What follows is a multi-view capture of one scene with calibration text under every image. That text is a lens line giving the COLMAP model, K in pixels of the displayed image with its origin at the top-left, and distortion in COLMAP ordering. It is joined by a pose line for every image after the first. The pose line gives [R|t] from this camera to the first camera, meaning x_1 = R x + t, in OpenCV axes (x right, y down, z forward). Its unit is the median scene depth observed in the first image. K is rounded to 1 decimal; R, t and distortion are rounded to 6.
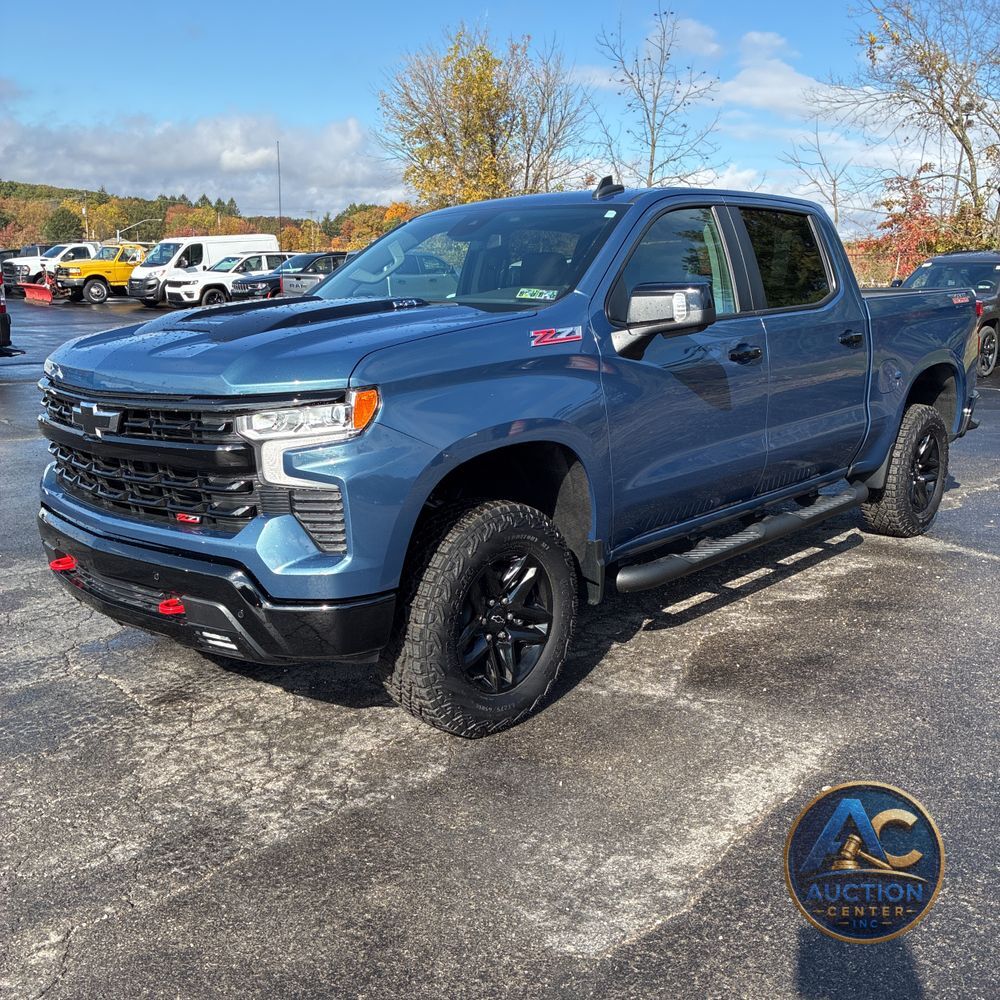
lens RADIAL K [[999.1, 0, 491.6], [0, 999.1, 516.9], [0, 0, 1]] dist [0.018897, 0.000000]
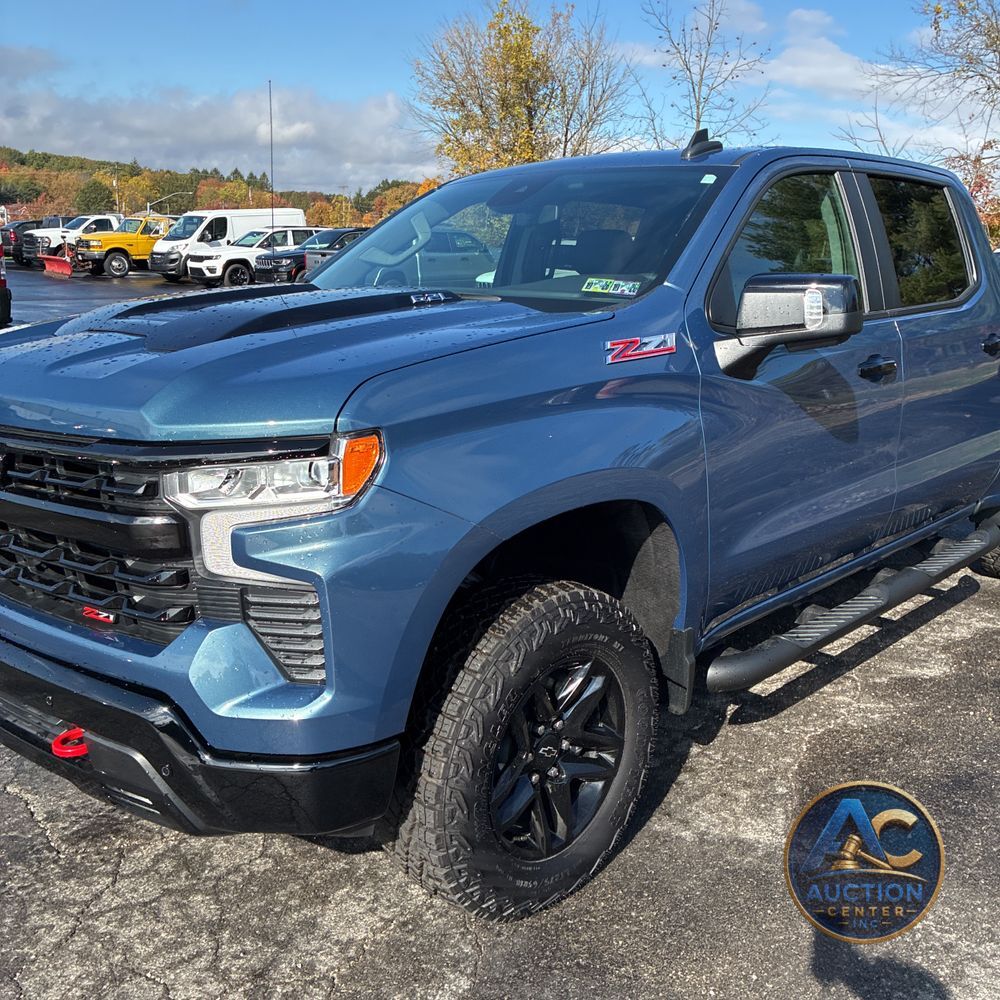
lens RADIAL K [[999.1, 0, 481.3], [0, 999.1, 507.1], [0, 0, 1]] dist [0.018897, 0.000000]
pose [[0.999054, 0.024635, -0.035845, -0.018201], [-0.024228, 0.999637, 0.011762, -0.069563], [0.036122, -0.010883, 0.999288, 0.271696]]
